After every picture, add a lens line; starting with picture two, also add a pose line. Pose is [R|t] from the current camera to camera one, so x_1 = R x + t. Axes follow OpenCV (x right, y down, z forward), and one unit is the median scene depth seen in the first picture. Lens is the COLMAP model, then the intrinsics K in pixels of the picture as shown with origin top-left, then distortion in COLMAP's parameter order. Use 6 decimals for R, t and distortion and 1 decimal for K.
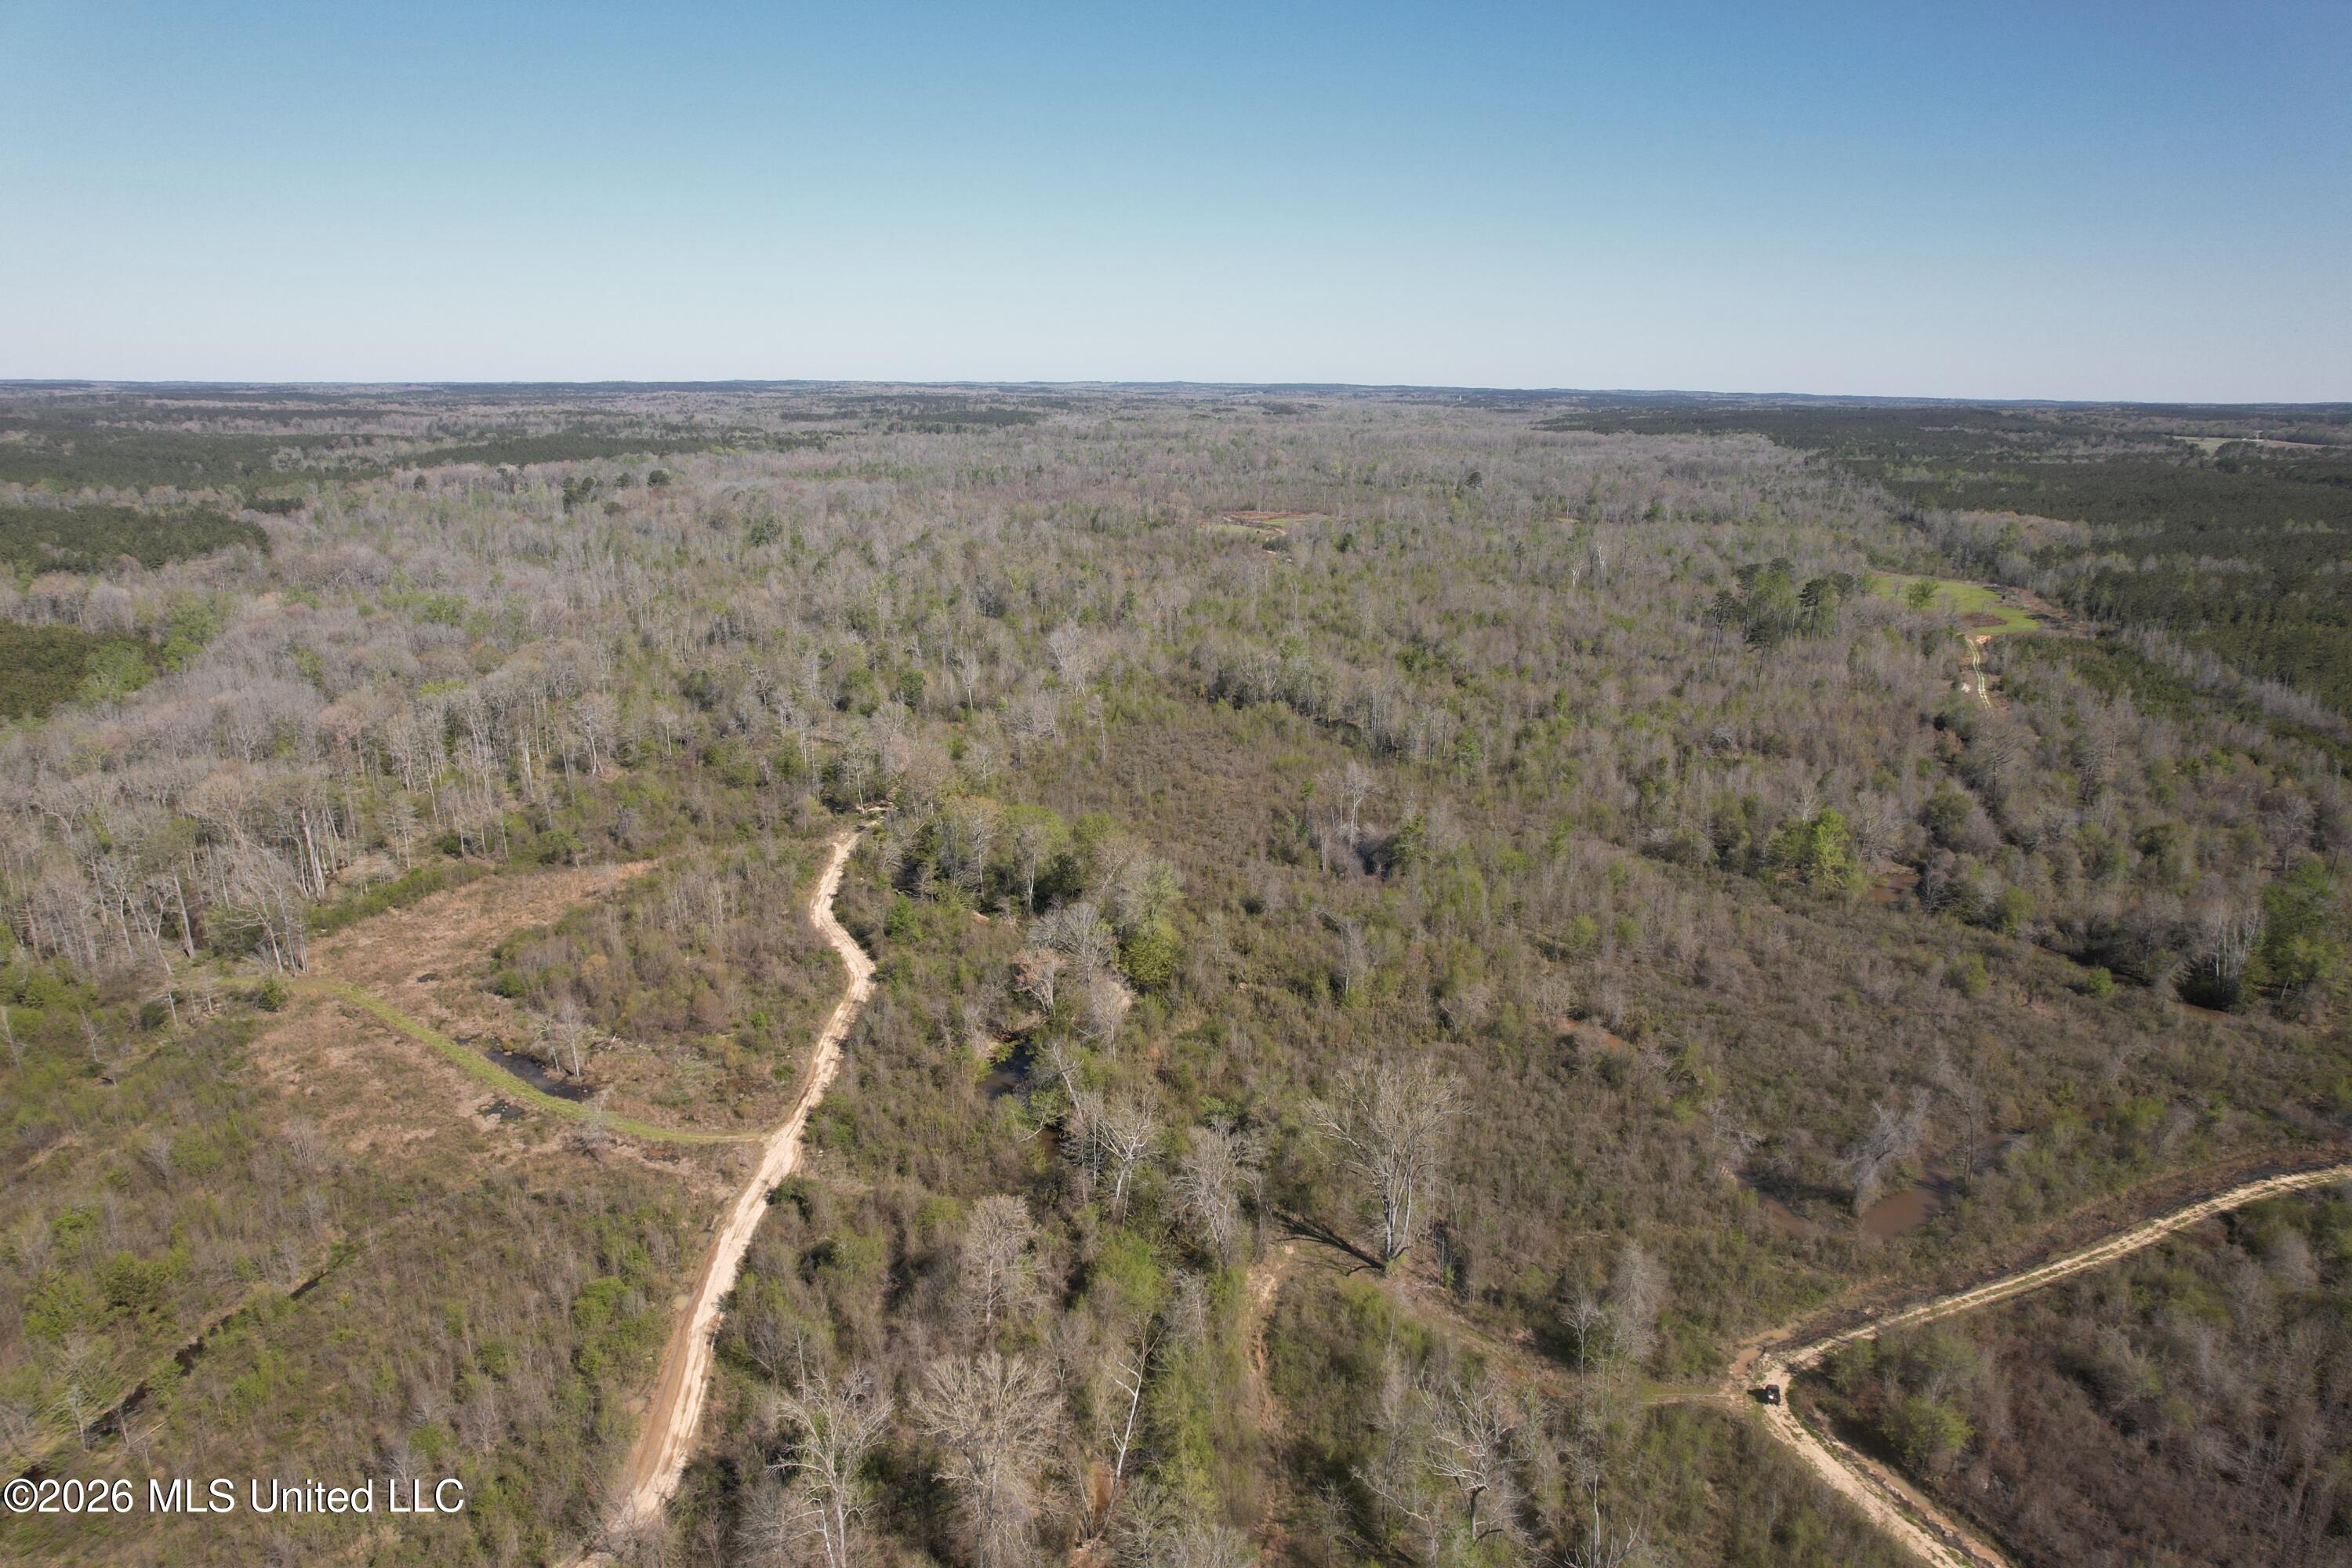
lens RADIAL K [[1507.3, 0, 1183.9], [0, 1507.3, 809.0], [0, 0, 1]] dist [-0.082145, 0.072189]
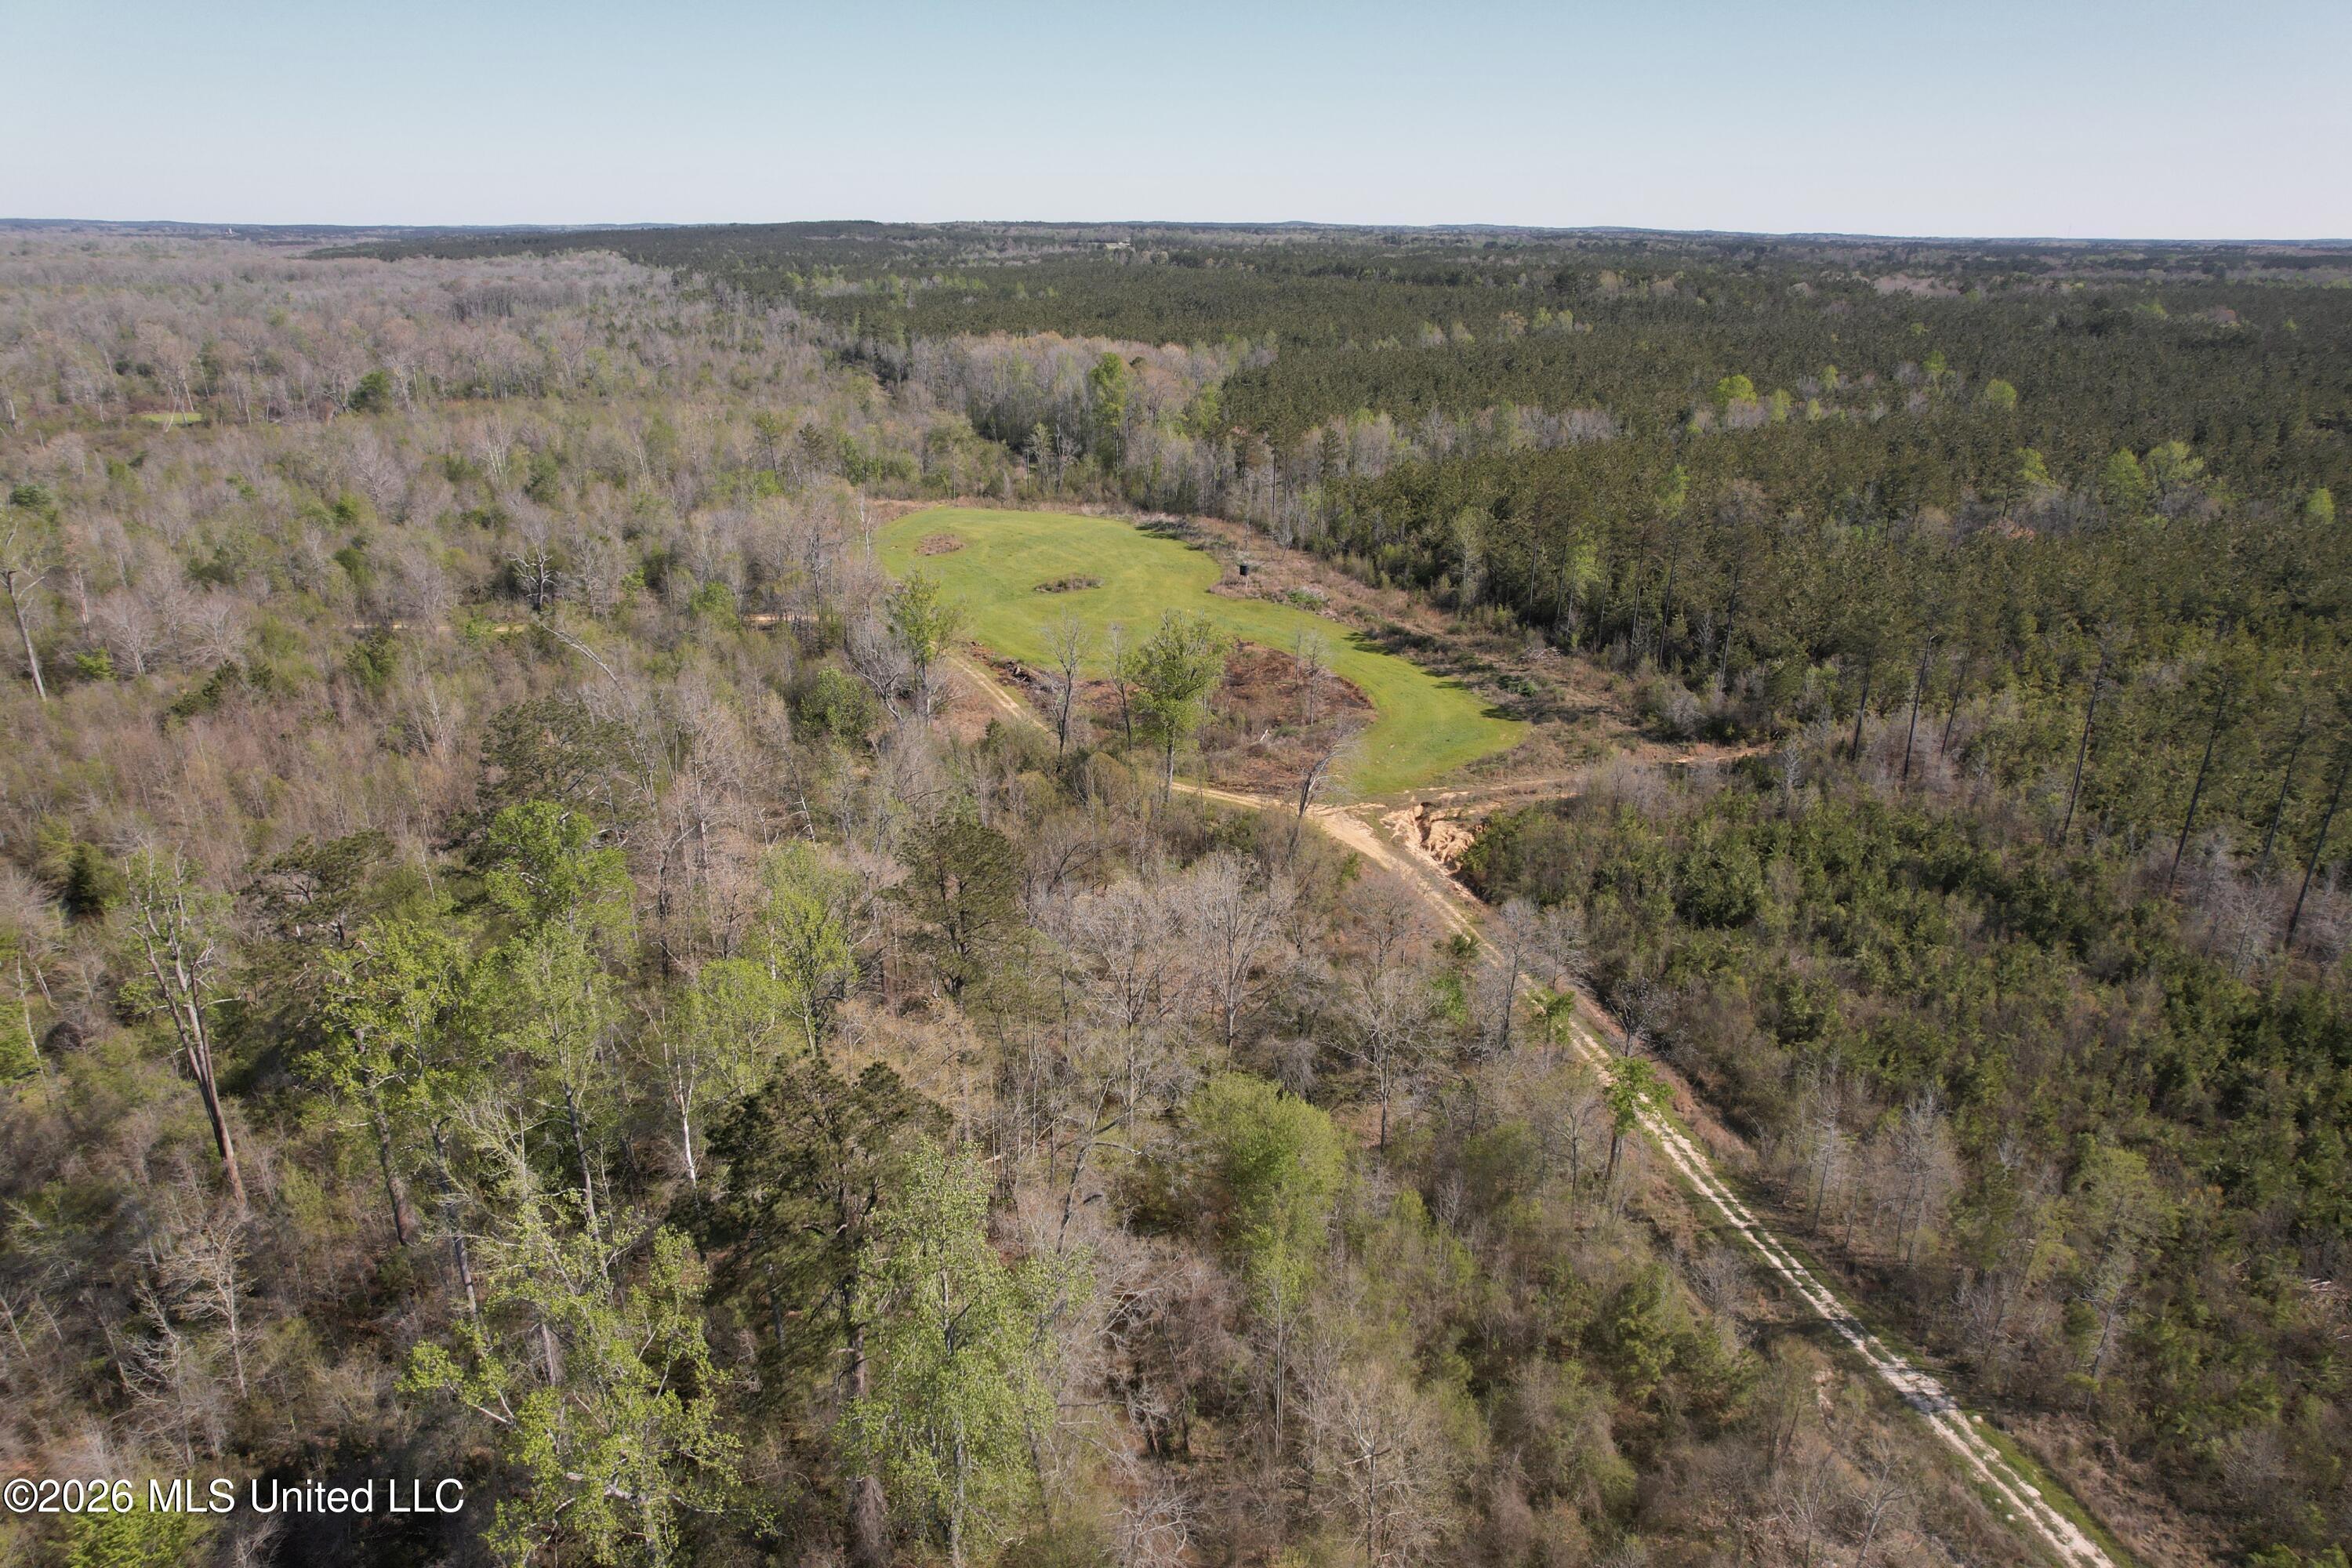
lens RADIAL K [[1507.3, 0, 1182.8], [0, 1507.3, 778.2], [0, 0, 1]] dist [-0.082145, 0.072189]
pose [[0.766992, -0.229458, 0.599226, 0.435311], [0.179720, 0.973317, 0.142670, -0.210181], [-0.615973, -0.001734, 0.787765, 1.010213]]
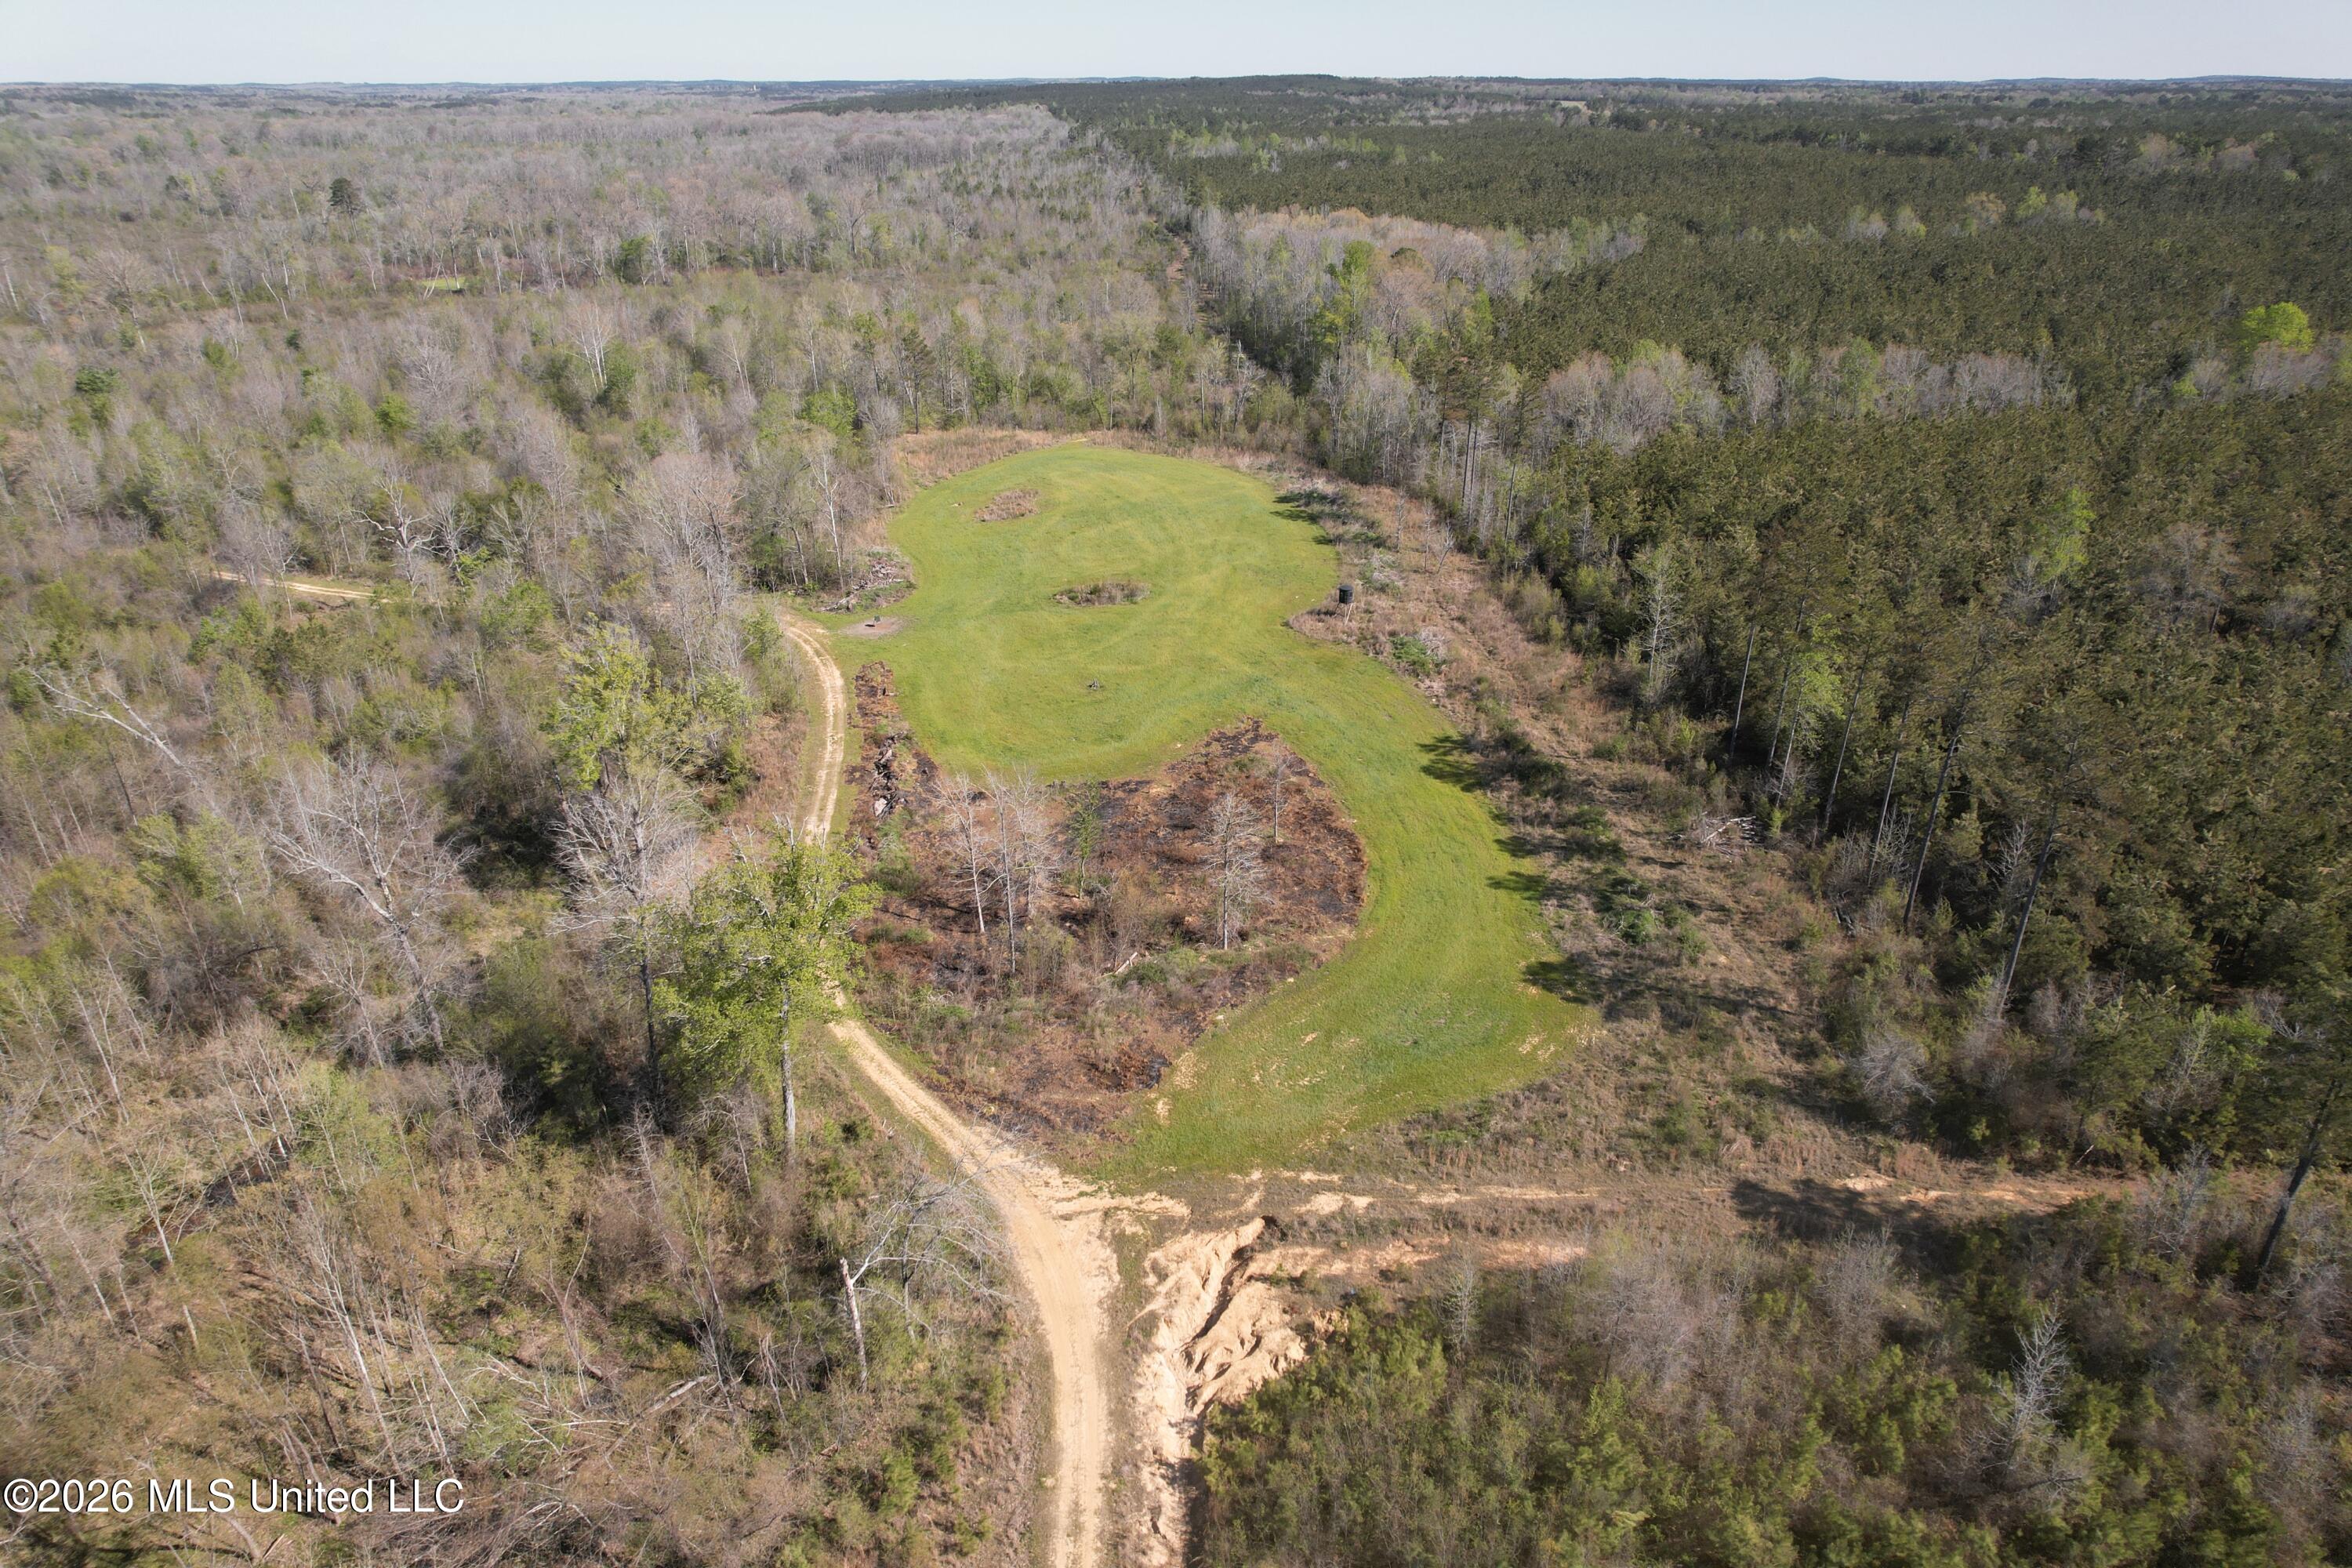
lens RADIAL K [[1507.3, 0, 1183.7], [0, 1507.3, 779.6], [0, 0, 1]] dist [-0.082145, 0.072189]
pose [[0.924019, -0.174555, 0.340174, 0.620264], [0.117000, 0.976113, 0.183067, -0.229034], [-0.364004, -0.129357, 0.922371, 1.093811]]
